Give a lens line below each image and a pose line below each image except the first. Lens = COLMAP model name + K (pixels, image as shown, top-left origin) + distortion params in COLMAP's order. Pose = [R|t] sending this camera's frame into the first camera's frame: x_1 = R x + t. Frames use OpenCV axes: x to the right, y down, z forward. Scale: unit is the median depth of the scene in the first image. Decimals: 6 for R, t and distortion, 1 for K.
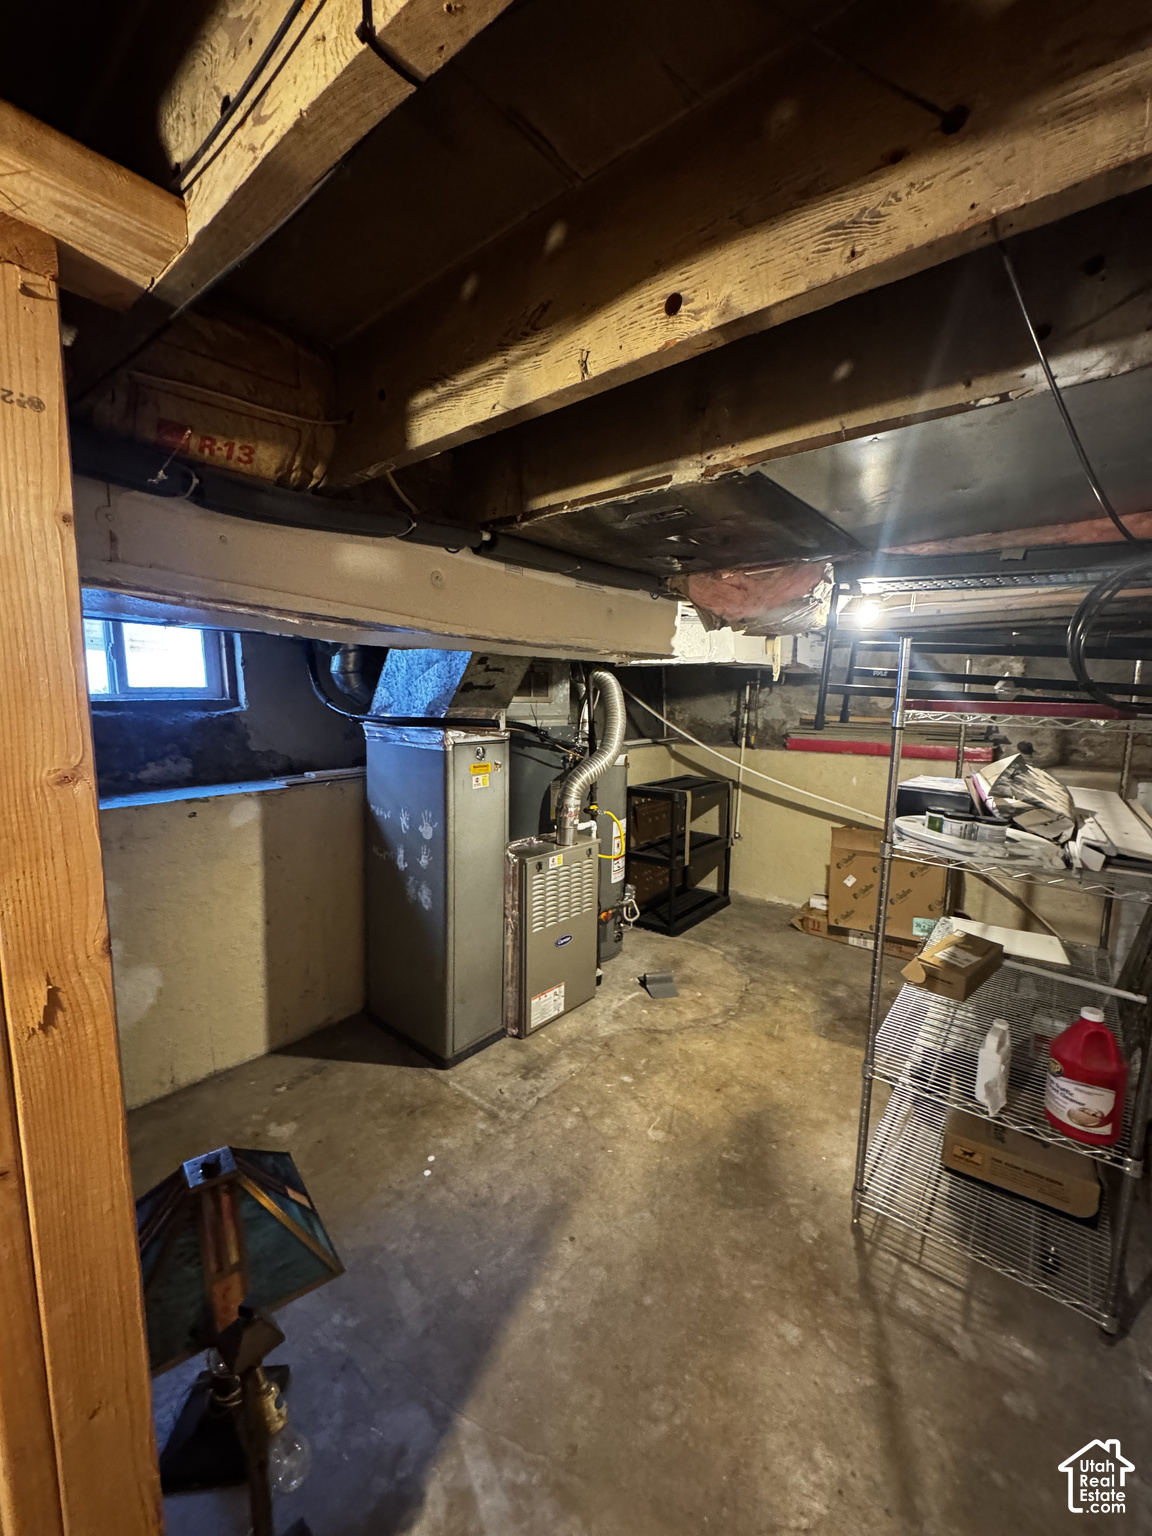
lens RADIAL K [[613.6, 0, 576.0], [0, 613.6, 768.0], [0, 0, 1]] dist [-0.002551, -0.000357]
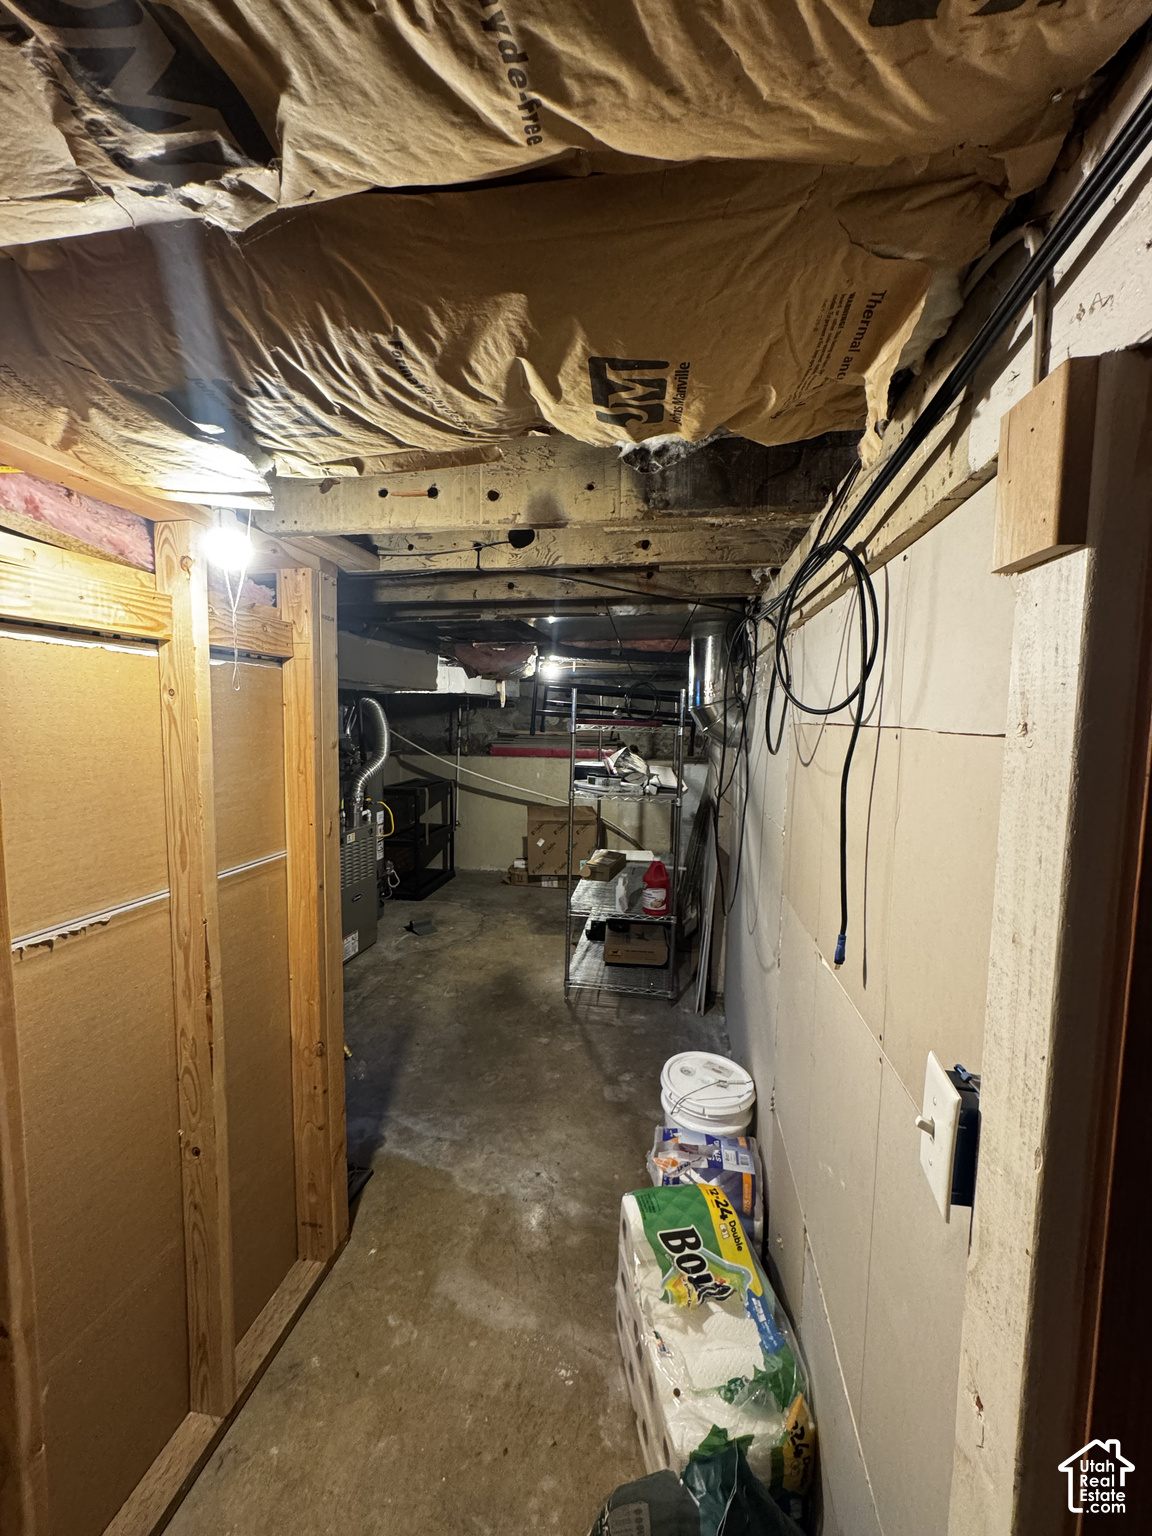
lens RADIAL K [[613.6, 0, 576.0], [0, 613.6, 768.0], [0, 0, 1]] dist [-0.002551, -0.000357]
pose [[0.866056, -0.039184, 0.498409, -0.261317], [0.054393, 0.998391, -0.016023, 0.045535], [-0.496979, 0.040986, 0.866794, -0.409152]]
